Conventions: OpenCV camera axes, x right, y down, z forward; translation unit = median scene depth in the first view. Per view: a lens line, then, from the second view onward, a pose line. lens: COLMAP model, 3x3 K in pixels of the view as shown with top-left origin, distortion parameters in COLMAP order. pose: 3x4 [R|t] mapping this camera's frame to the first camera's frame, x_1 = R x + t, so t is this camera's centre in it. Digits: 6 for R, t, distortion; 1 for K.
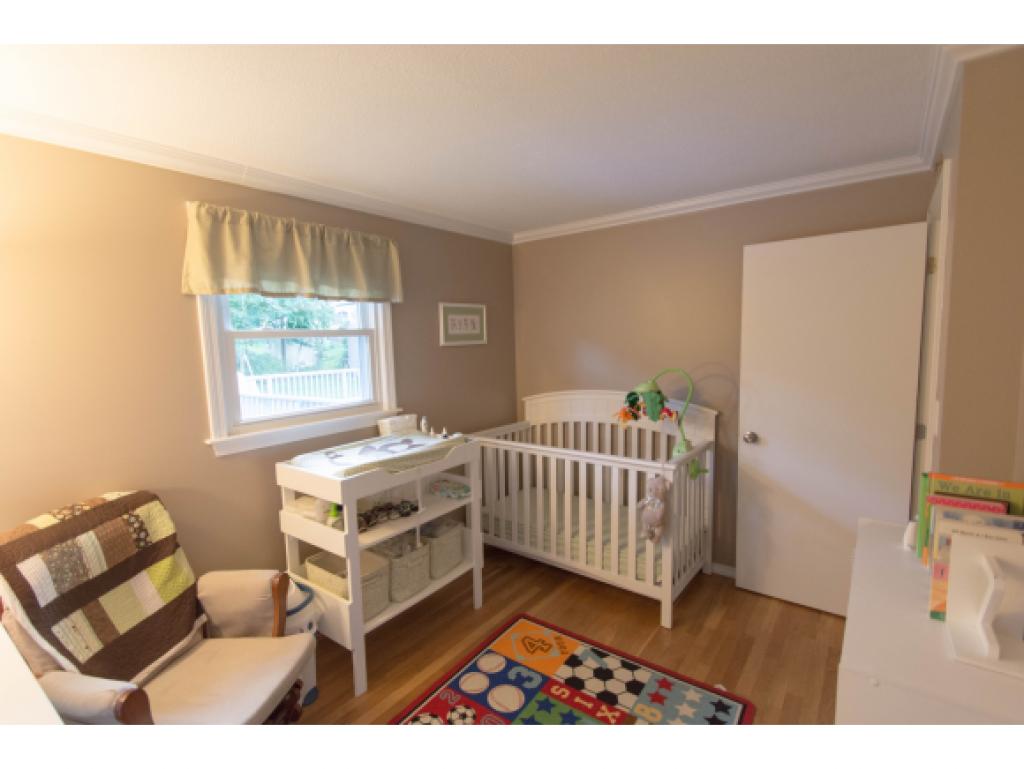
lens RADIAL K [[466.8, 0, 512.0], [0, 466.8, 384.5], [0, 0, 1]] dist [-0.000138, 0.000098]
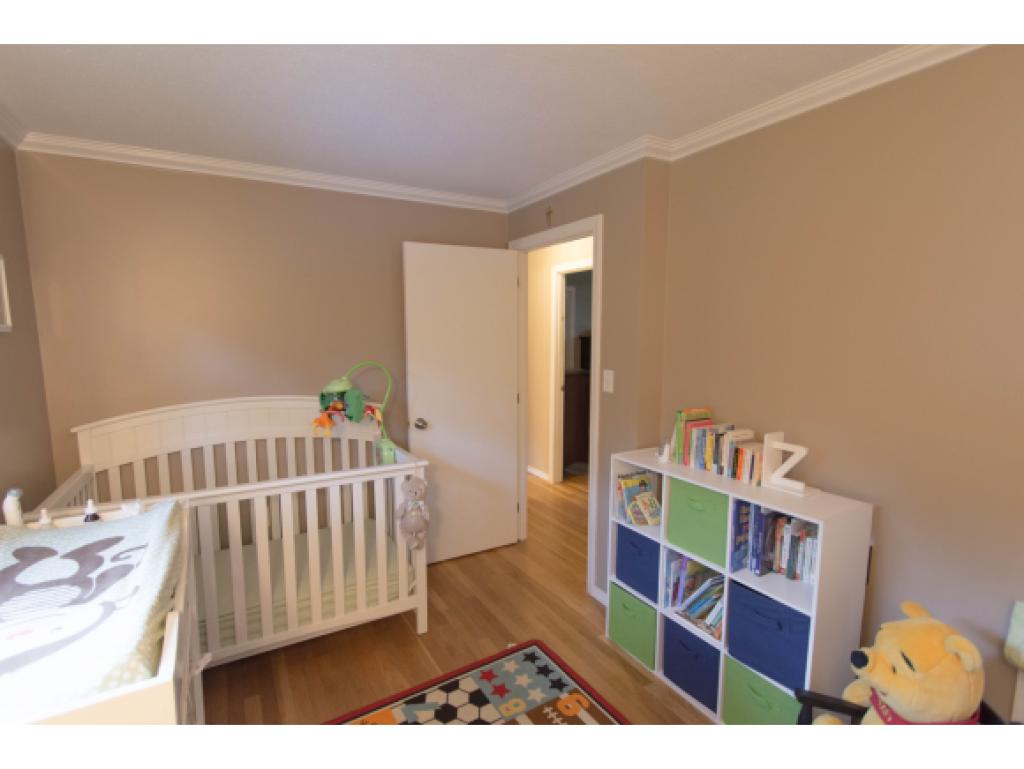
lens RADIAL K [[453.0, 0, 494.6], [0, 453.0, 391.1], [0, 0, 1]] dist [0.003038, -0.000047]
pose [[0.438299, -0.090819, 0.894229, -0.357156], [0.085262, 0.994597, 0.059223, -0.008797], [-0.894776, 0.050286, 0.443674, 0.405920]]
